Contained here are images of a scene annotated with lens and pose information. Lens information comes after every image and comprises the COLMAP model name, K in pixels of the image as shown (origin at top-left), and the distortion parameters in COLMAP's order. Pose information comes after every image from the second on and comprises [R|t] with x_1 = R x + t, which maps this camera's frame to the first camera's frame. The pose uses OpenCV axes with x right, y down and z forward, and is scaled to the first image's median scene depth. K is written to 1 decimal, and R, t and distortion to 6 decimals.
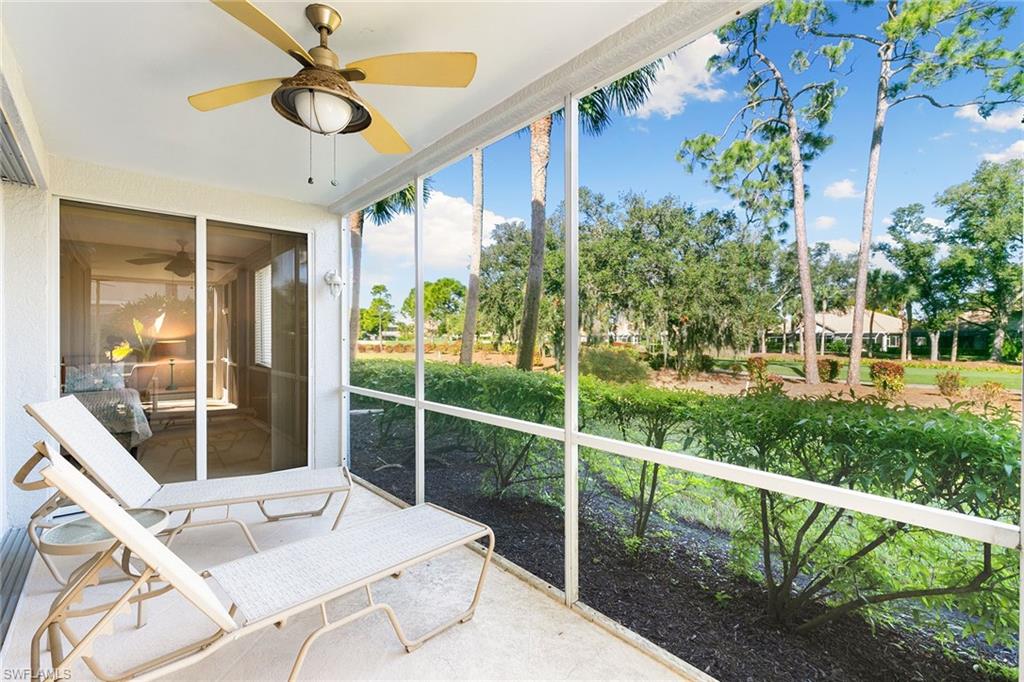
lens RADIAL K [[459.0, 0, 517.9], [0, 459.0, 340.6], [0, 0, 1]] dist [0.007988, -0.001553]
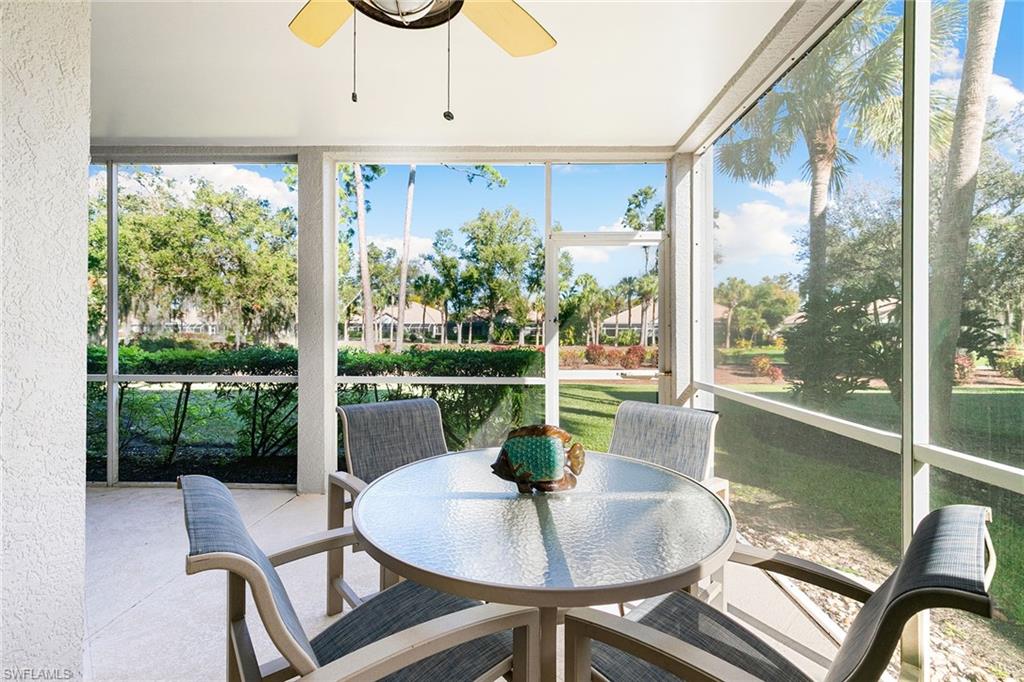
lens RADIAL K [[459.0, 0, 510.4], [0, 459.0, 330.1], [0, 0, 1]] dist [0.007988, -0.001553]
pose [[0.680770, -0.002774, 0.732492, -0.005913], [0.003439, 0.999994, 0.000591, 0.002629], [-0.732489, 0.002117, 0.680775, -0.056333]]
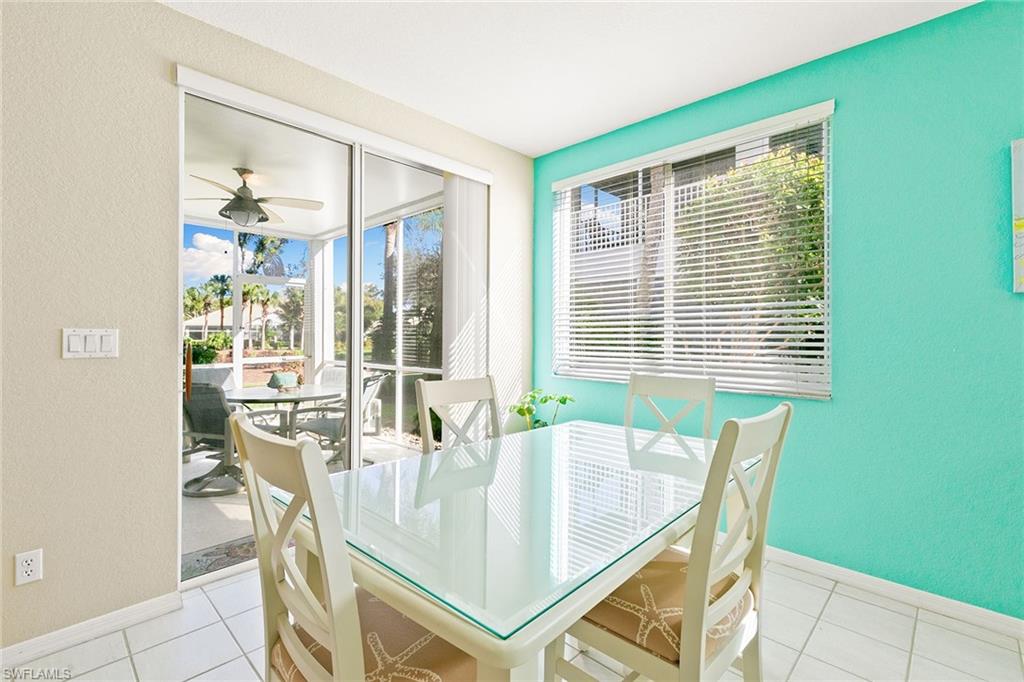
lens RADIAL K [[459.0, 0, 508.5], [0, 459.0, 333.4], [0, 0, 1]] dist [0.007988, -0.001553]
pose [[-0.074819, -0.004184, 0.997188, -0.077087], [0.001258, 0.999990, 0.004290, 0.002249], [-0.997196, 0.001575, -0.074813, -0.073384]]
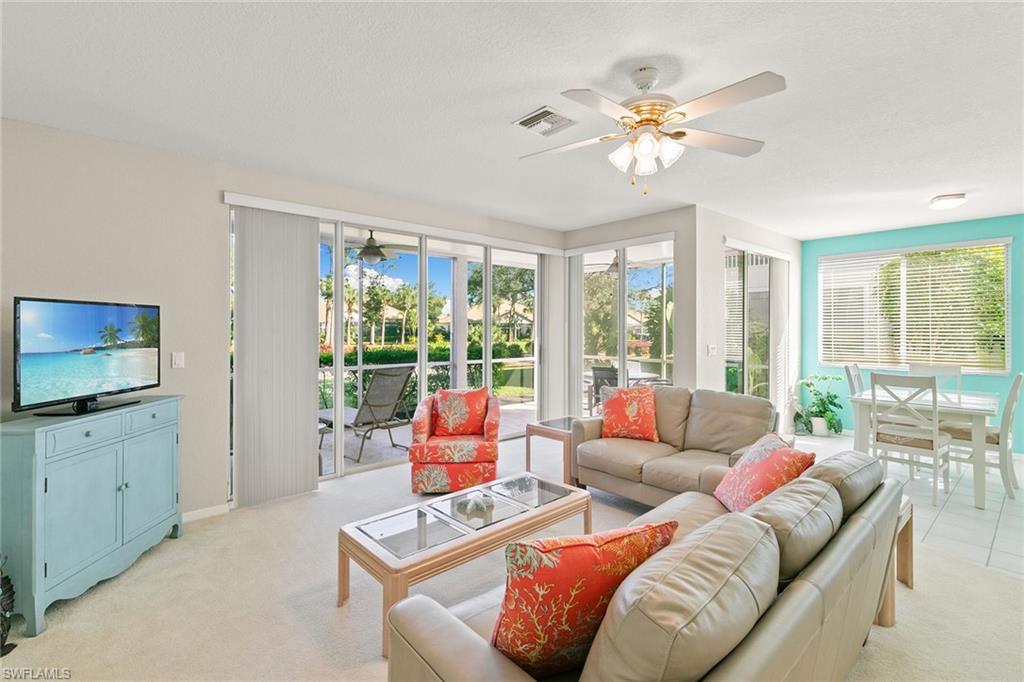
lens RADIAL K [[459.0, 0, 516.5], [0, 459.0, 321.0], [0, 0, 1]] dist [0.007988, -0.001553]
pose [[-0.001940, 0.010603, 0.999942, -0.138572], [0.004812, 0.999932, -0.010594, -0.001991], [-0.999987, 0.004791, -0.001990, 0.002786]]
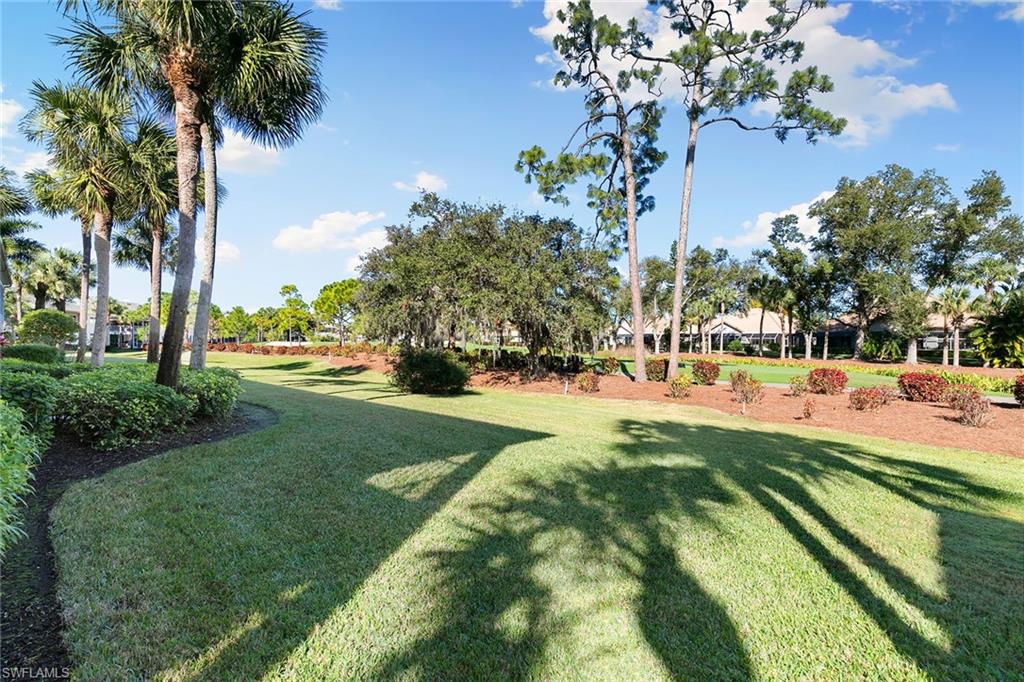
lens RADIAL K [[459.0, 0, 511.0], [0, 459.0, 340.9], [0, 0, 1]] dist [0.007988, -0.001553]
pose [[0.996045, -0.002319, 0.088823, 0.113900], [0.002360, 0.999997, -0.000358, -0.001030], [-0.088822, 0.000566, 0.996047, -0.019284]]
